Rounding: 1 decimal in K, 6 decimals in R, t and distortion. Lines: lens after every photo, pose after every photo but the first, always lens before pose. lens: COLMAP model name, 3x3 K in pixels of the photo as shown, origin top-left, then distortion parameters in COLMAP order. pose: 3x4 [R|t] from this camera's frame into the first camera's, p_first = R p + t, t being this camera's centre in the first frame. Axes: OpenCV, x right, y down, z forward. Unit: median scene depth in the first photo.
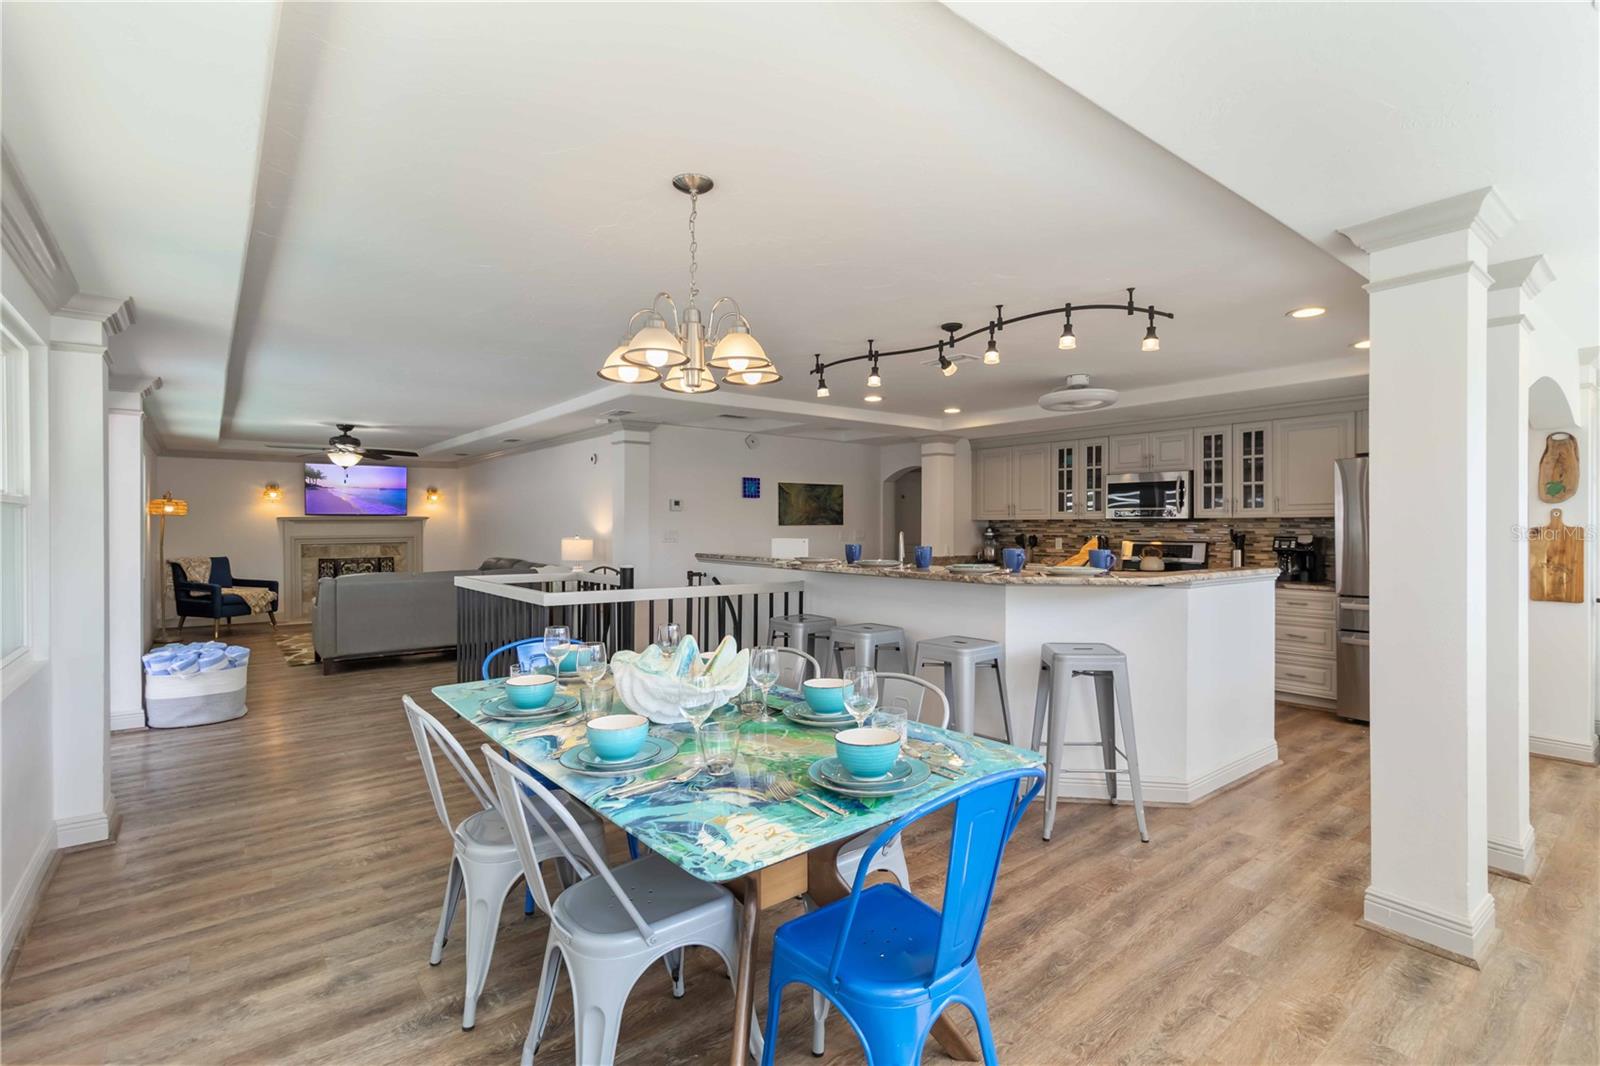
lens RADIAL K [[751.9, 0, 823.4], [0, 751.9, 528.2], [0, 0, 1]] dist [0.001368, 0.001861]
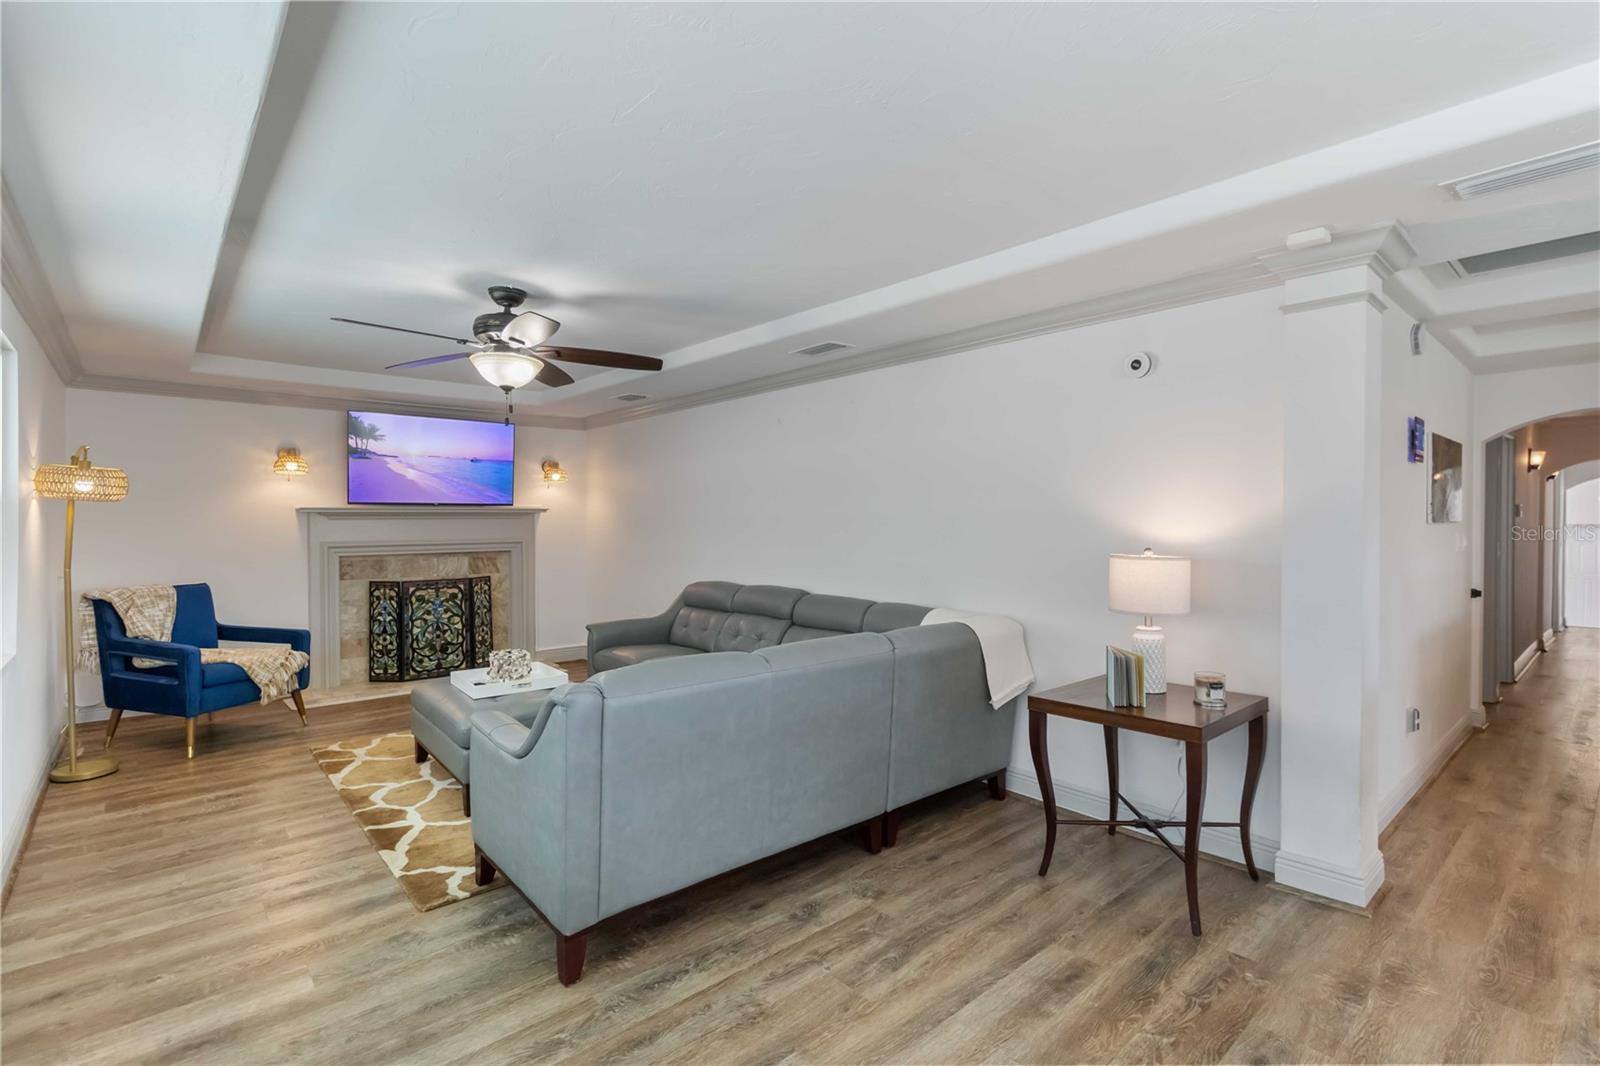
lens RADIAL K [[751.9, 0, 820.9], [0, 751.9, 526.3], [0, 0, 1]] dist [0.001368, 0.001861]
pose [[0.999015, 0.000038, 0.044375, -0.651042], [-0.000071, 1.000000, 0.000741, -0.002794], [-0.044375, -0.000743, 0.999015, 0.768827]]
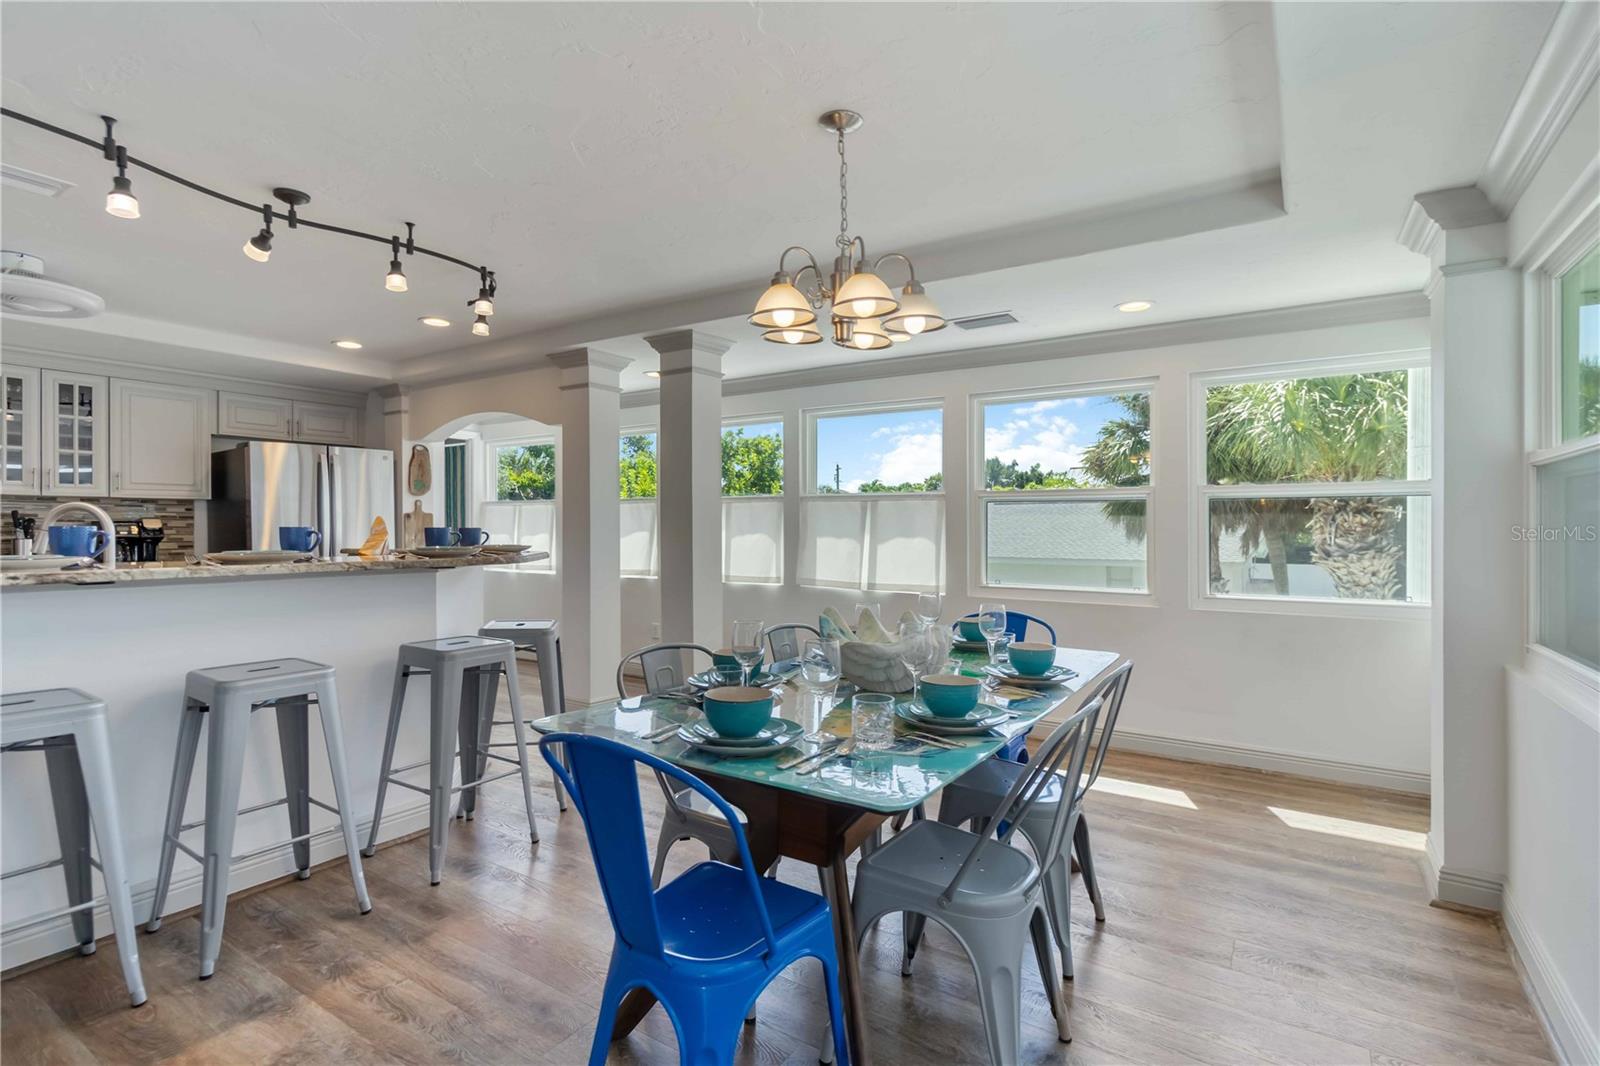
lens RADIAL K [[751.9, 0, 809.8], [0, 751.9, 530.5], [0, 0, 1]] dist [0.001368, 0.001861]
pose [[-0.293026, -0.010276, 0.956049, -0.420987], [-0.004261, 0.999946, 0.009442, 0.011179], [-0.956095, -0.001307, -0.293055, 0.540341]]
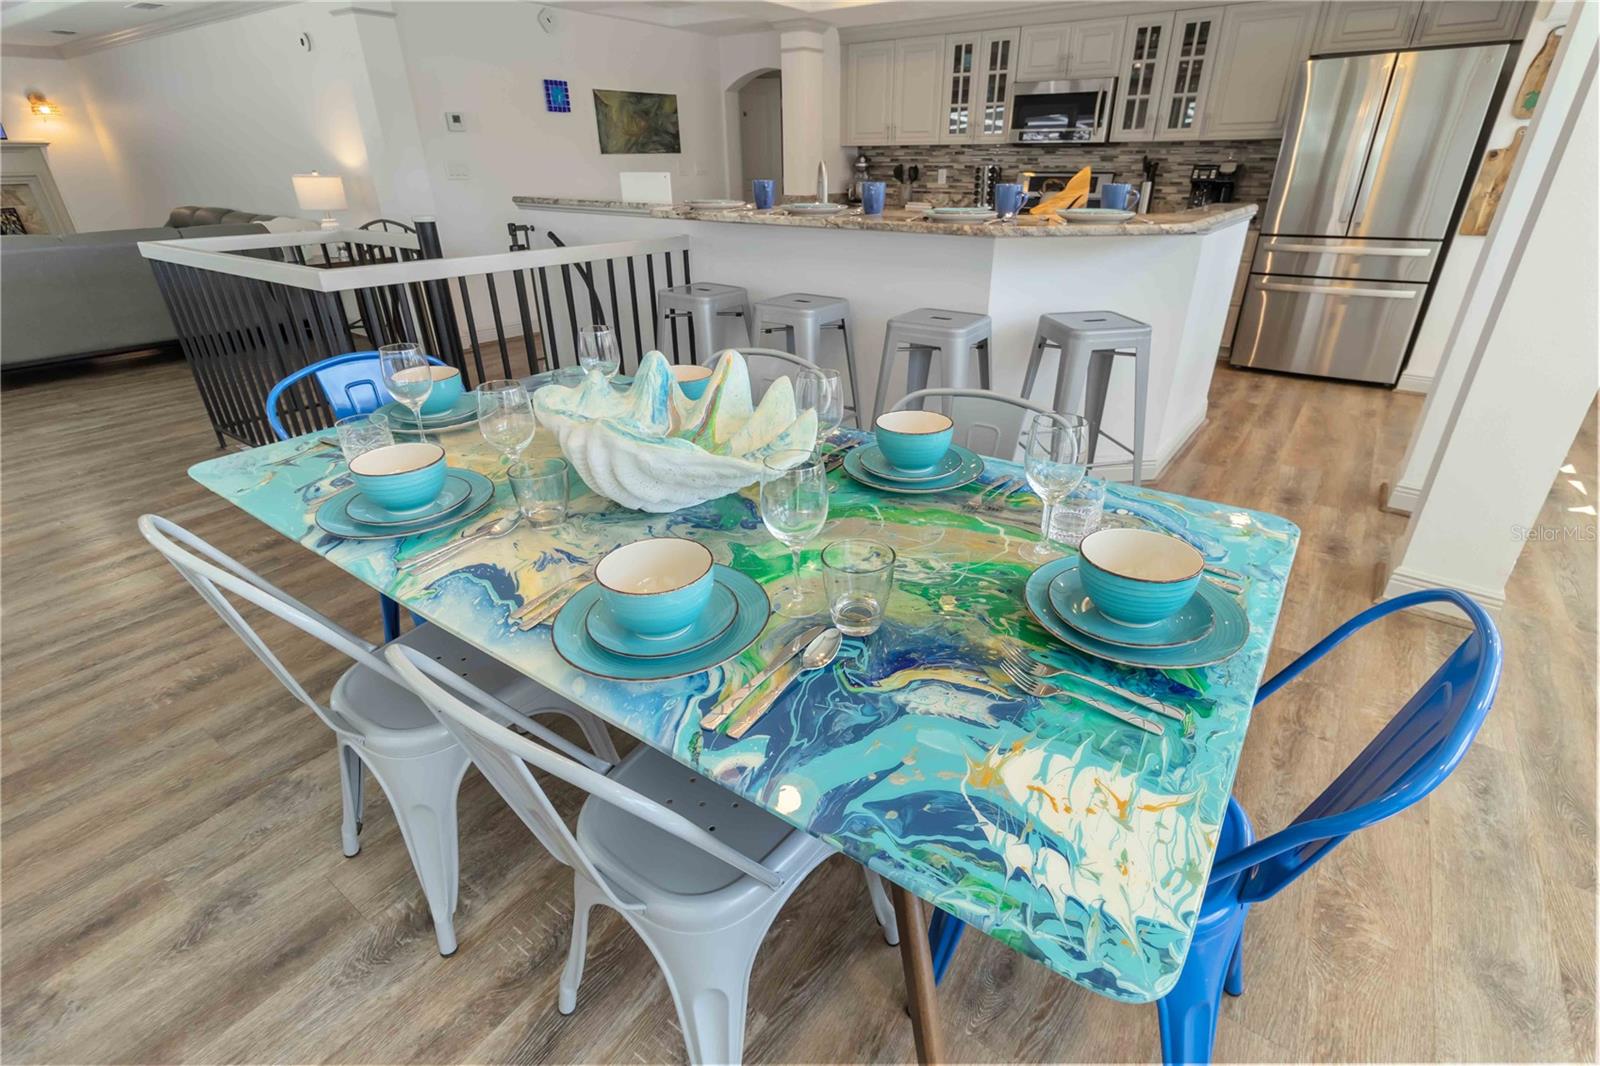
lens RADIAL K [[751.9, 0, 816.4], [0, 751.9, 533.1], [0, 0, 1]] dist [0.001368, 0.001861]
pose [[0.968488, -0.116153, 0.220318, -0.084499], [0.005994, 0.895209, 0.445607, 0.002087], [-0.248989, -0.430244, 0.867695, 0.160799]]
